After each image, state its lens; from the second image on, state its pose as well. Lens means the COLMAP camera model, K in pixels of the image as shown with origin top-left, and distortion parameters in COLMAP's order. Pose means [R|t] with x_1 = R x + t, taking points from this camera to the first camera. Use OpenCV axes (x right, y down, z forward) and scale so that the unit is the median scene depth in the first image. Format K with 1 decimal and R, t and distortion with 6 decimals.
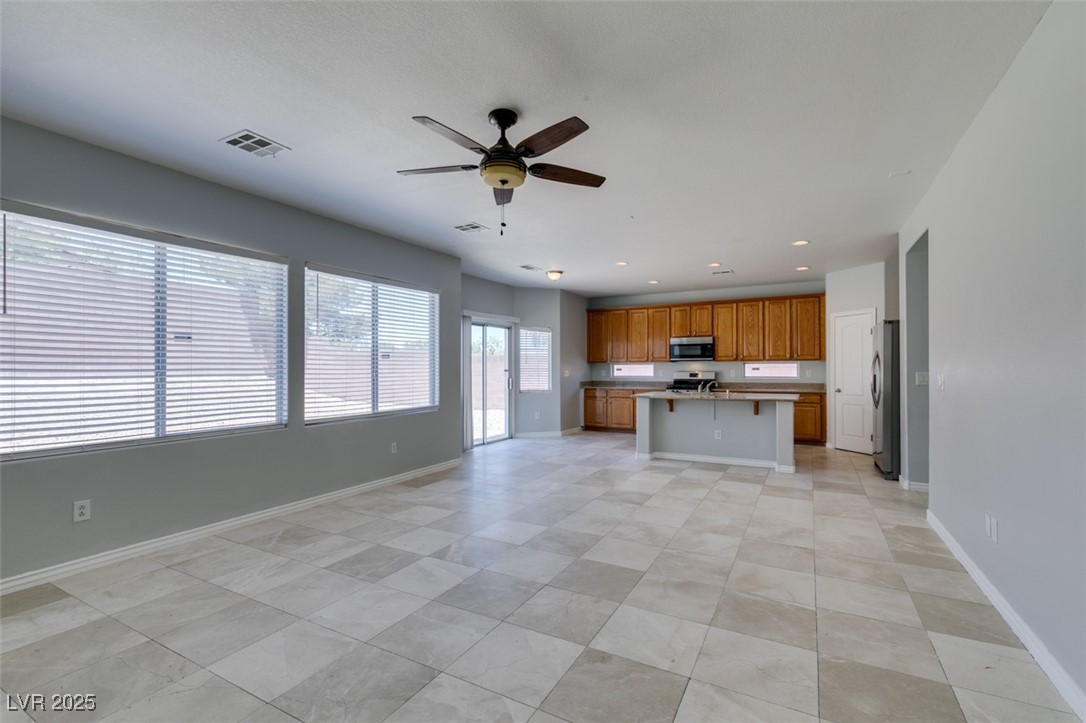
lens RADIAL K [[484.7, 0, 541.0], [0, 484.7, 362.4], [0, 0, 1]] dist [0.008046, -0.003186]
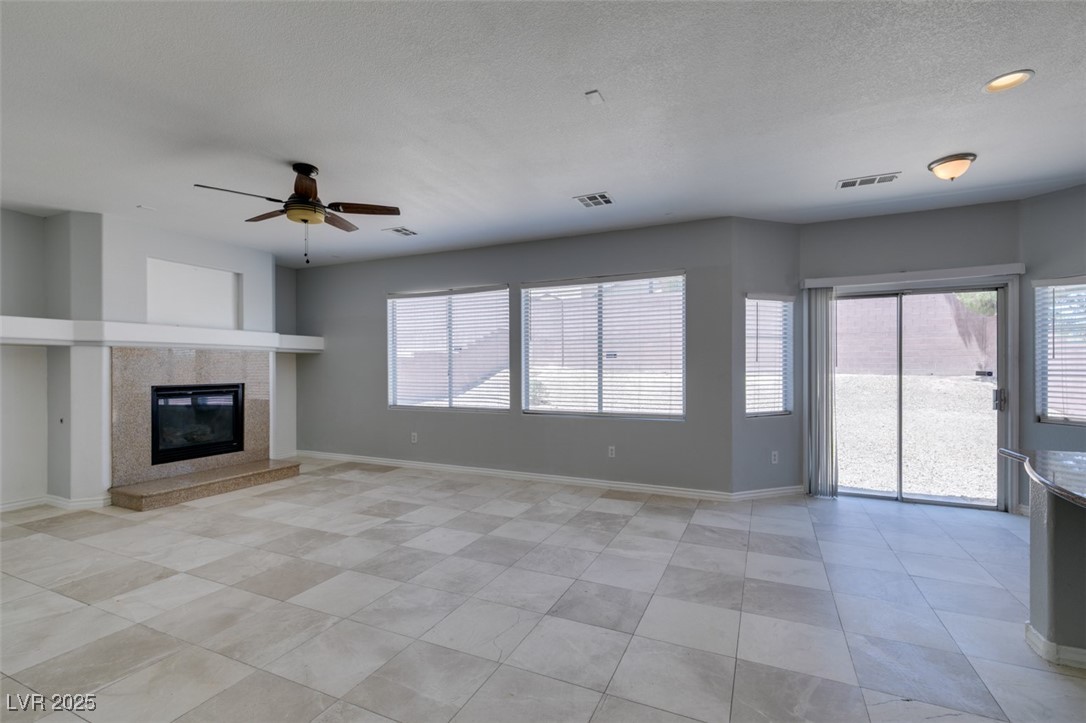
lens RADIAL K [[484.7, 0, 541.2], [0, 484.7, 368.3], [0, 0, 1]] dist [0.008046, -0.003186]
pose [[0.073872, 0.006728, -0.997245, 0.682185], [0.012304, 0.999895, 0.007658, 0.002986], [0.997192, -0.012836, 0.073781, 0.848183]]
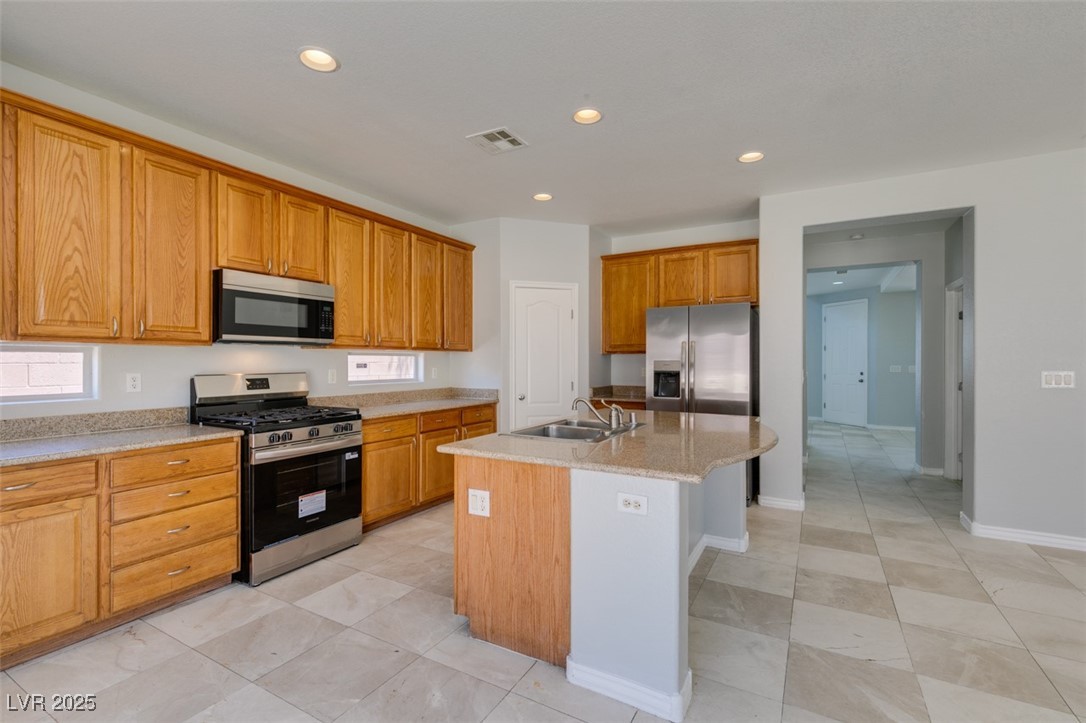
lens RADIAL K [[484.7, 0, 541.6], [0, 484.7, 362.5], [0, 0, 1]] dist [0.008046, -0.003186]
pose [[0.011394, 0.000679, 0.999935, -0.082909], [-0.012913, 0.999916, -0.000532, 0.014339], [-0.999852, -0.012906, 0.011401, 1.429667]]
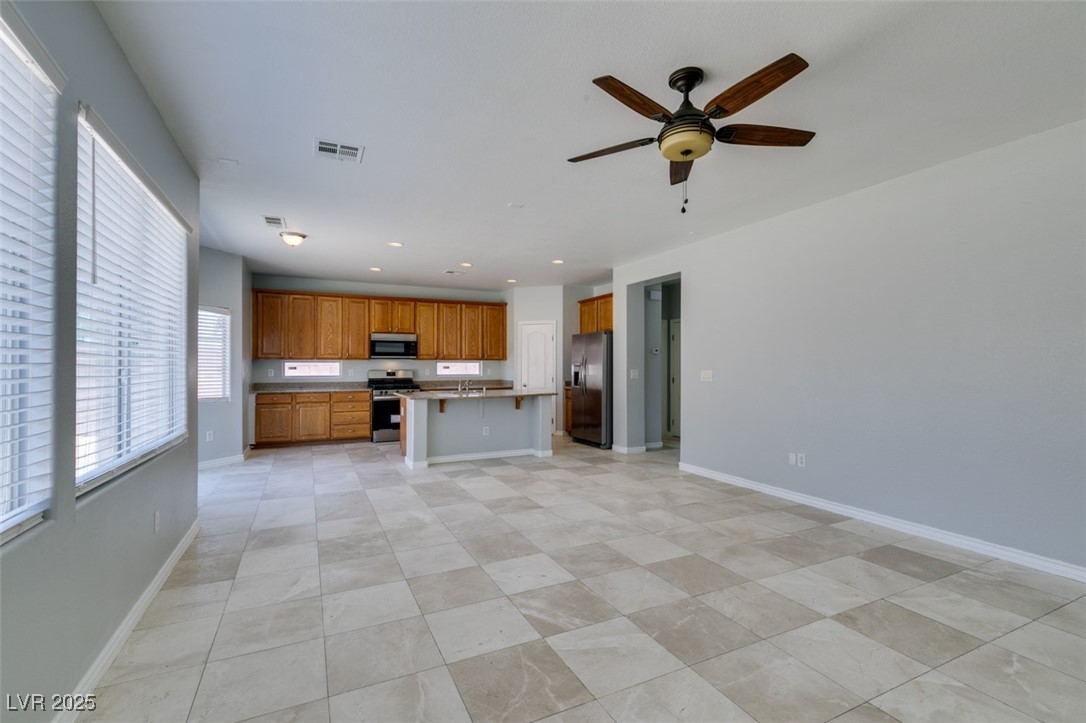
lens RADIAL K [[484.7, 0, 542.4], [0, 484.7, 364.6], [0, 0, 1]] dist [0.008046, -0.003186]
pose [[0.573348, 0.006214, 0.819288, -0.526725], [-0.012153, 0.999926, 0.000920, 0.006132], [-0.819222, -0.010484, 0.573381, 0.398247]]
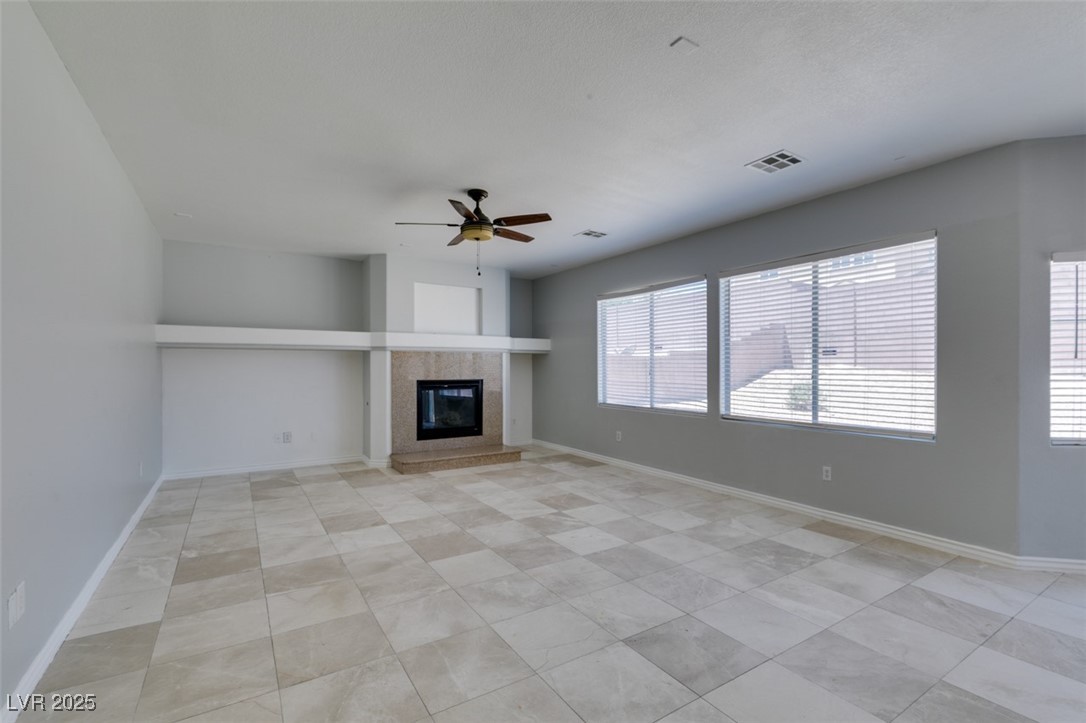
lens RADIAL K [[484.7, 0, 544.6], [0, 484.7, 369.0], [0, 0, 1]] dist [0.008046, -0.003186]
pose [[-0.475413, 0.008760, -0.879719, 0.613888], [0.011299, 0.999929, 0.003851, 0.005494], [0.879690, -0.008109, -0.475478, 1.041962]]
